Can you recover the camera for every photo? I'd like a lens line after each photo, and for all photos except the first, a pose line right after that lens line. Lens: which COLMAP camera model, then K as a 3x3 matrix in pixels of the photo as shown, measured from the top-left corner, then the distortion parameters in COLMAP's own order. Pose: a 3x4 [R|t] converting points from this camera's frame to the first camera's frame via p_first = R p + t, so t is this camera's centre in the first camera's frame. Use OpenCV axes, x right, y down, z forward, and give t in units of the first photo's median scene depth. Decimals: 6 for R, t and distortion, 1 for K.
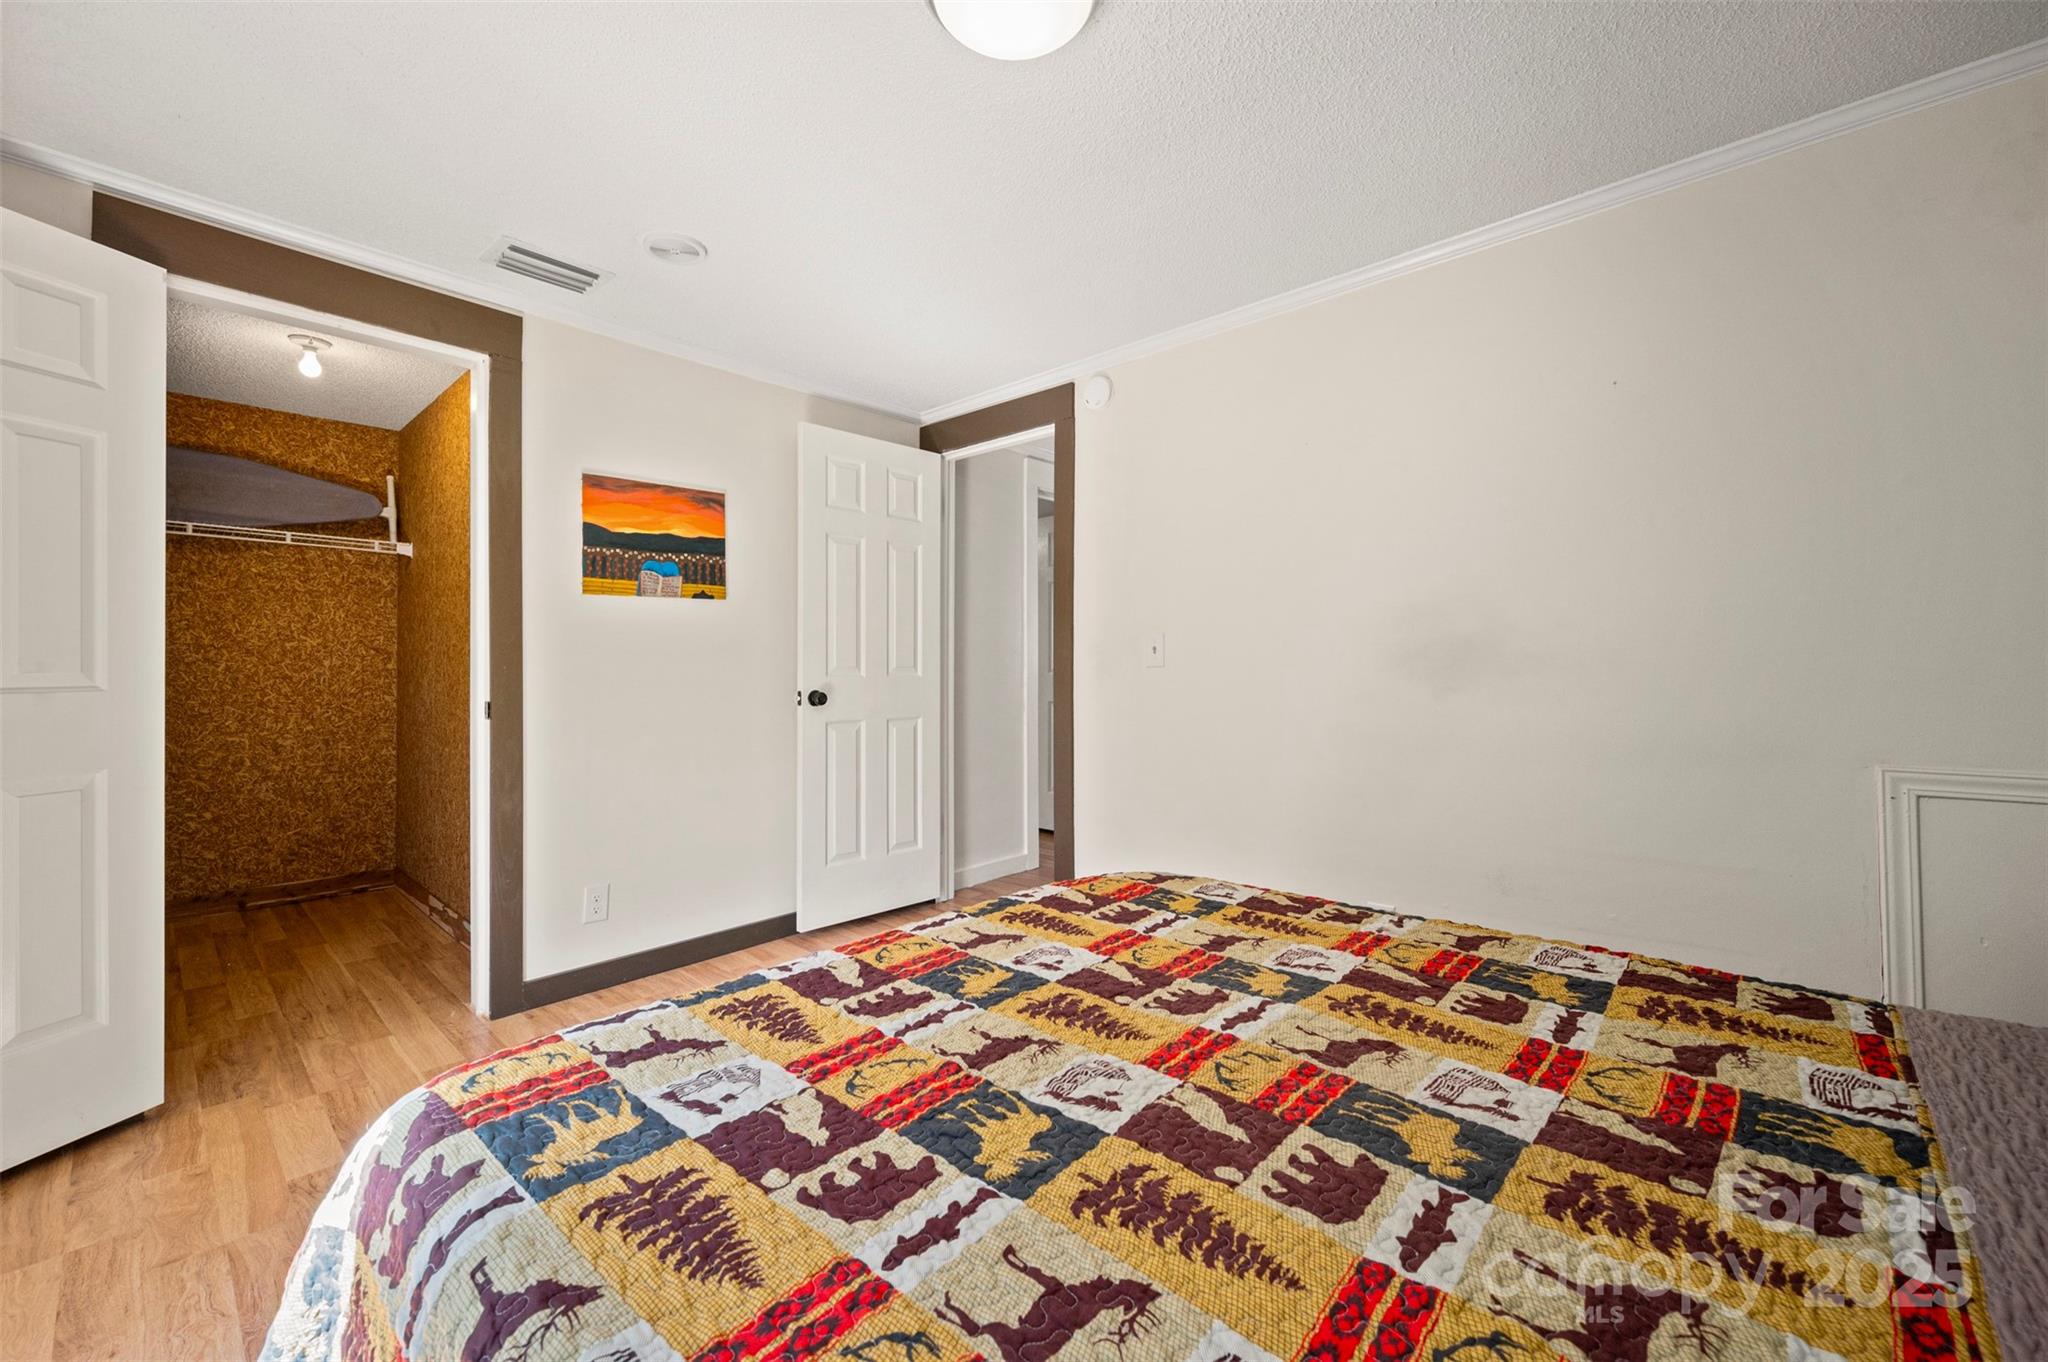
lens RADIAL K [[809.9, 0, 1021.3], [0, 809.9, 668.0], [0, 0, 1]] dist [-0.000969, -0.000573]
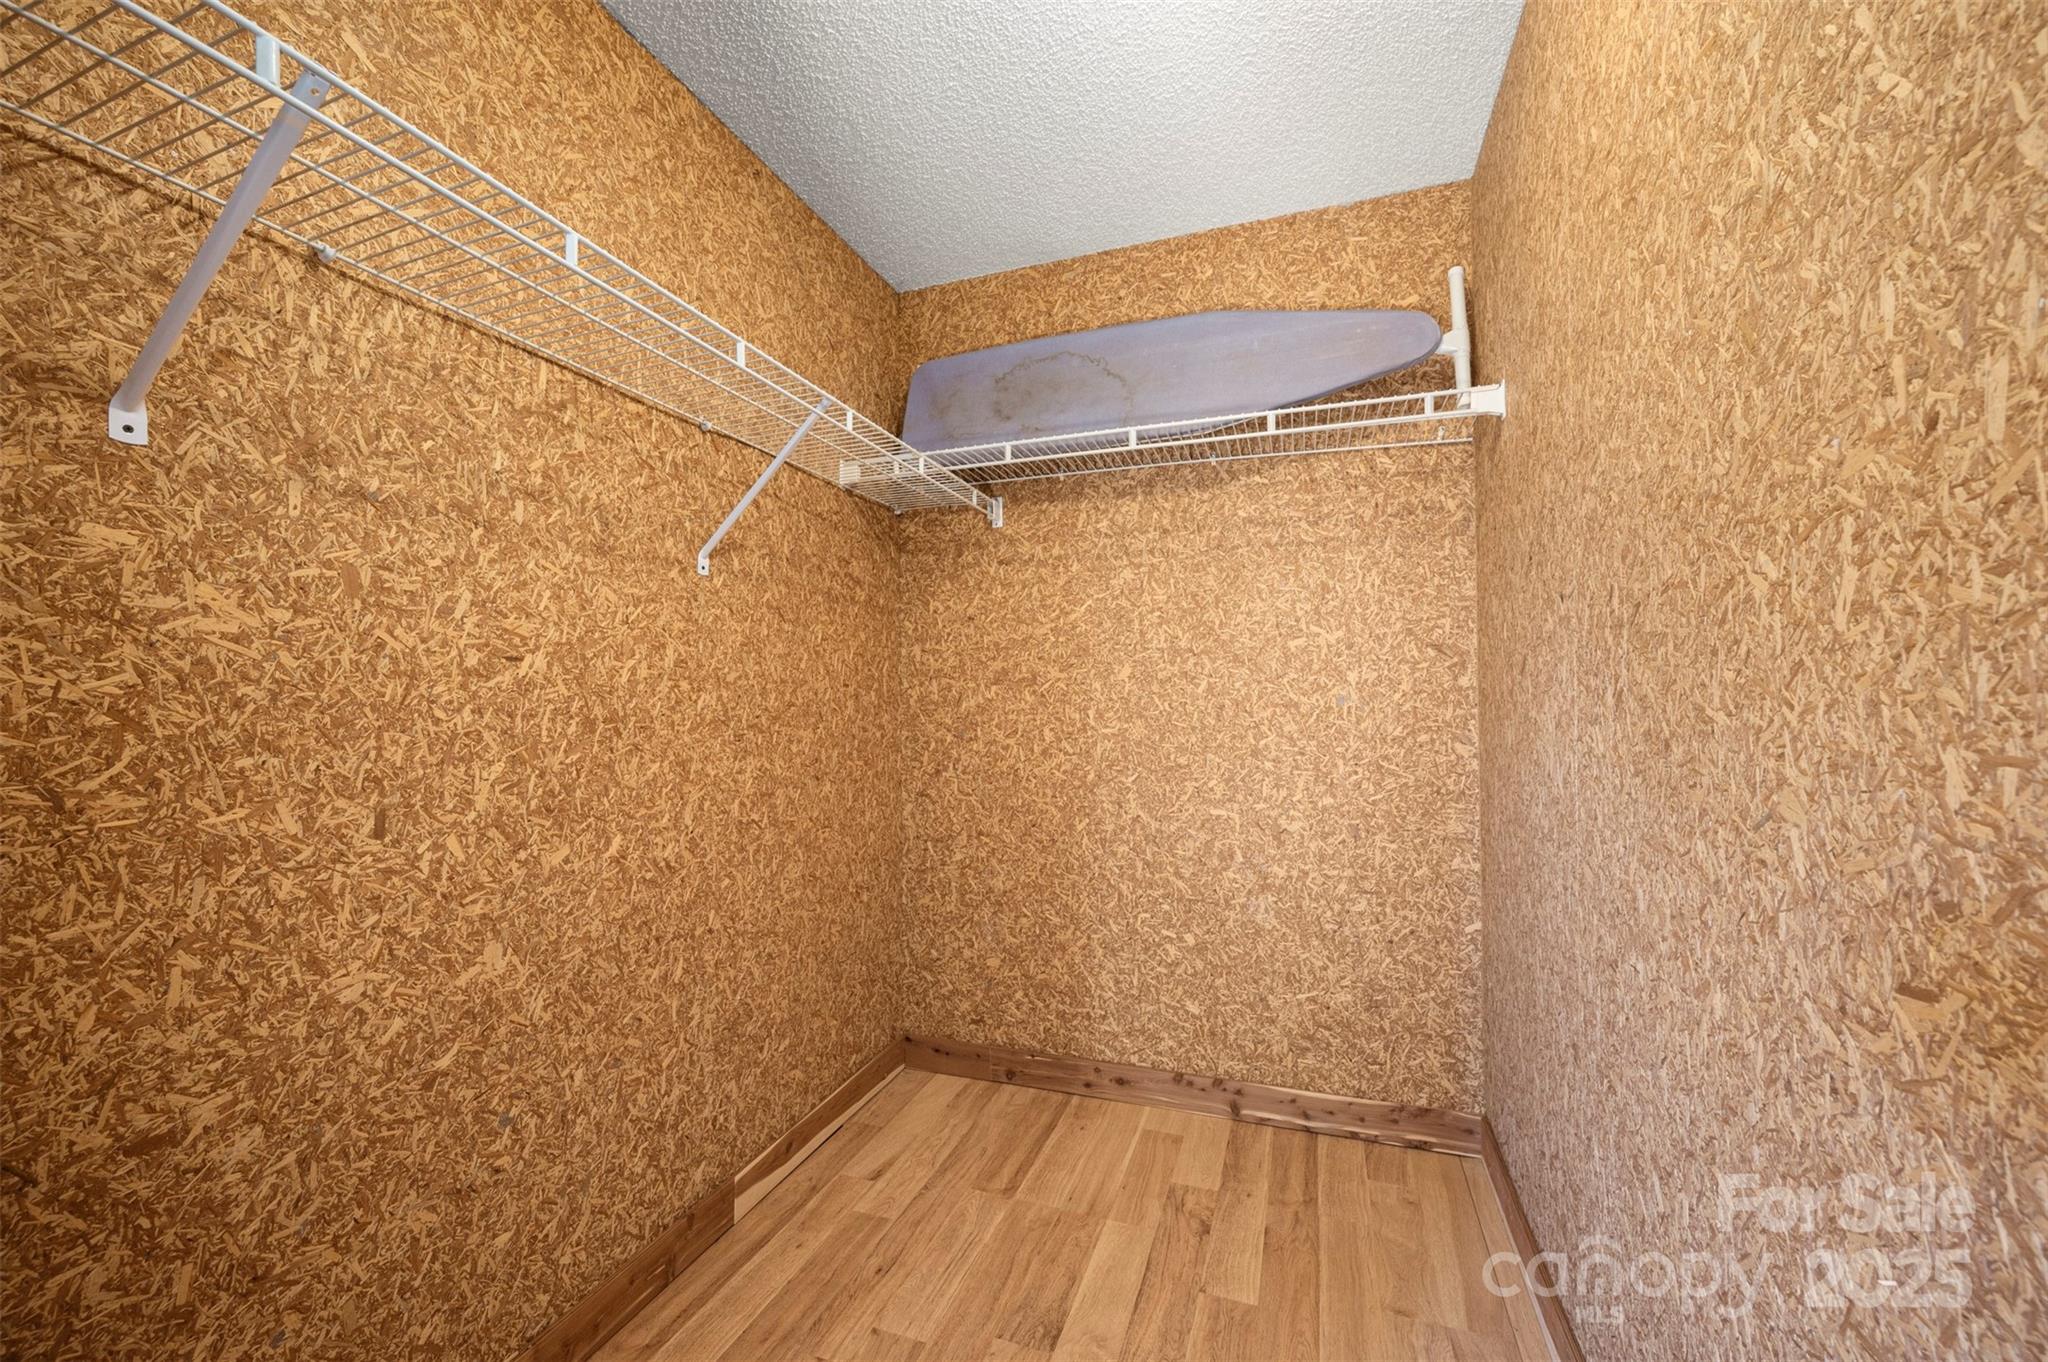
lens RADIAL K [[809.9, 0, 1016.9], [0, 809.9, 680.7], [0, 0, 1]] dist [-0.000969, -0.000573]
pose [[0.381255, -0.023474, -0.924172, -0.482098], [0.009396, 0.999724, -0.021516, 0.005706], [0.924422, -0.000480, 0.381370, 0.629168]]
